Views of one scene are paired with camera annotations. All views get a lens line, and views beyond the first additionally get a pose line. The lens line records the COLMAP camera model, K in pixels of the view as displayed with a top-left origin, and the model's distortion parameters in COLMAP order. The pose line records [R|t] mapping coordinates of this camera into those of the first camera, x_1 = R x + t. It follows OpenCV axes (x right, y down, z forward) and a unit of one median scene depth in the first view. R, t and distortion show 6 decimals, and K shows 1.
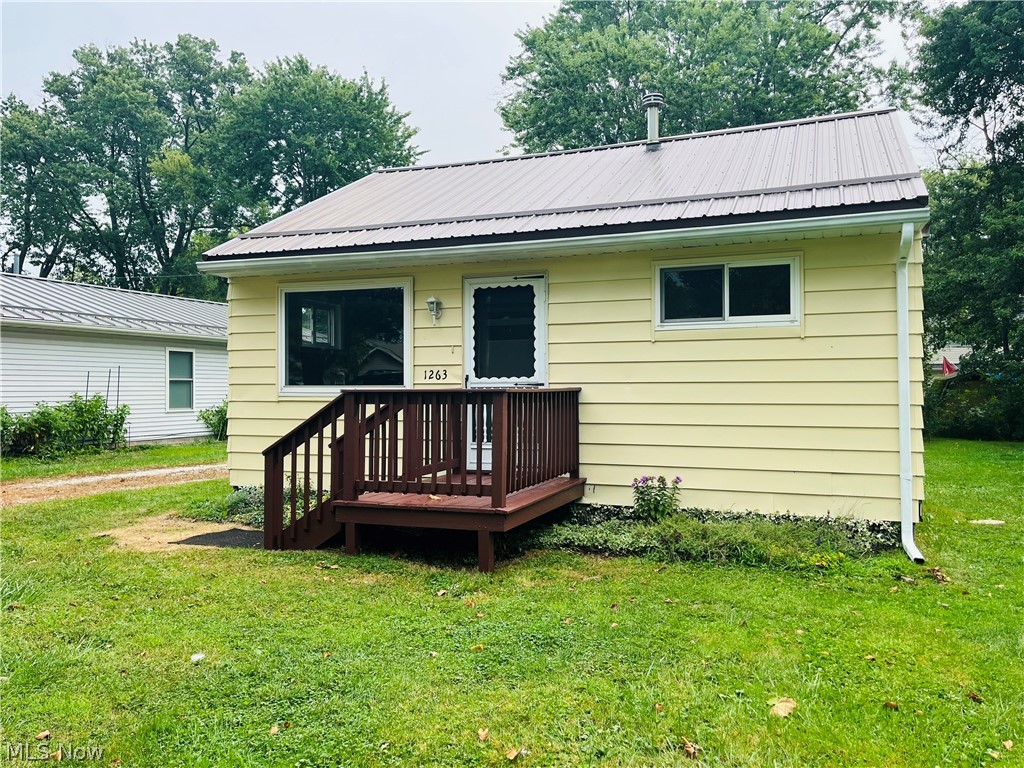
lens RADIAL K [[771.3, 0, 516.6], [0, 771.3, 384.9], [0, 0, 1]] dist [0.044301, -0.048281]
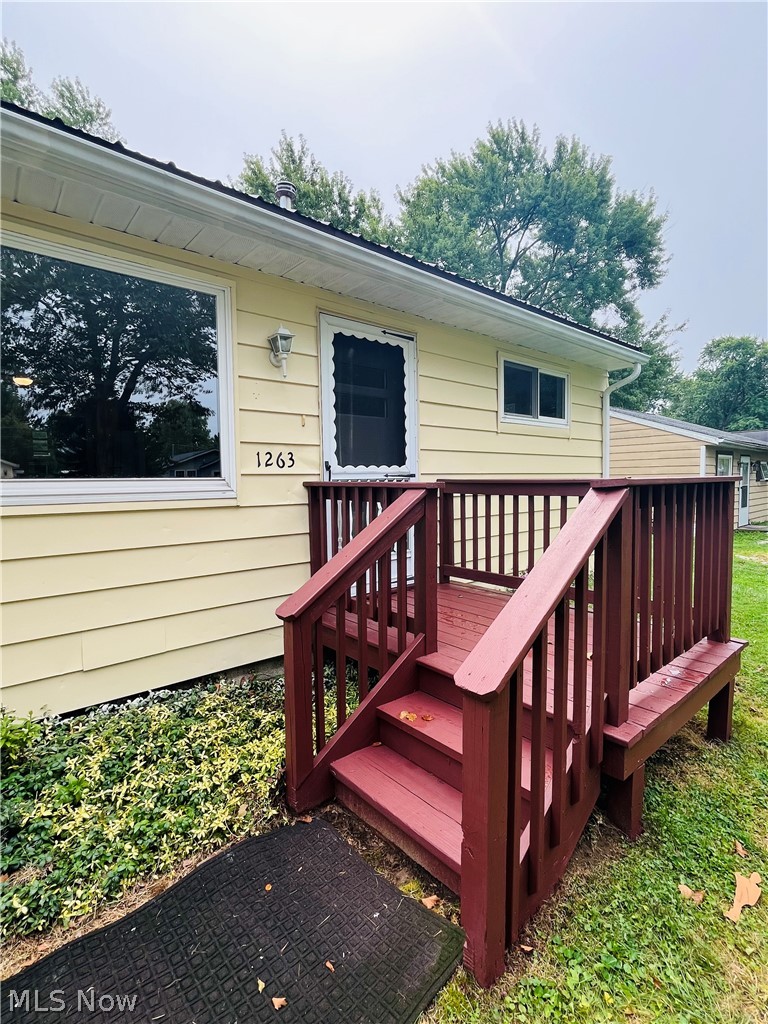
lens RADIAL K [[474.0, 0, 380.2], [0, 474.0, 510.2], [0, 0, 1]] dist [-0.003938, -0.000122]
pose [[0.493039, -0.054941, 0.868271, -0.389008], [0.017496, 0.998428, 0.053242, 0.008060], [-0.869831, -0.011059, 0.493225, 0.739866]]
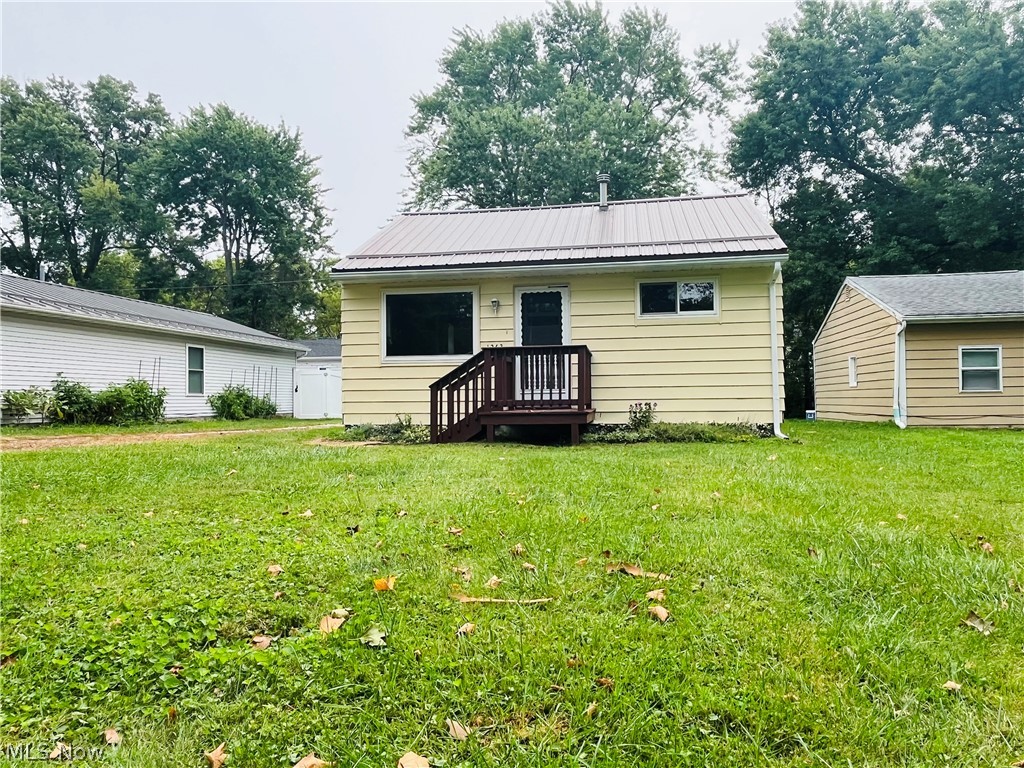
lens RADIAL K [[682.2, 0, 504.3], [0, 682.2, 389.4], [0, 0, 1]] dist [-0.012484, 0.004680]
pose [[0.981216, -0.004378, 0.192861, -0.354136], [0.006581, 0.999920, -0.010787, 0.087038], [-0.192798, 0.011854, 0.981167, -0.369378]]
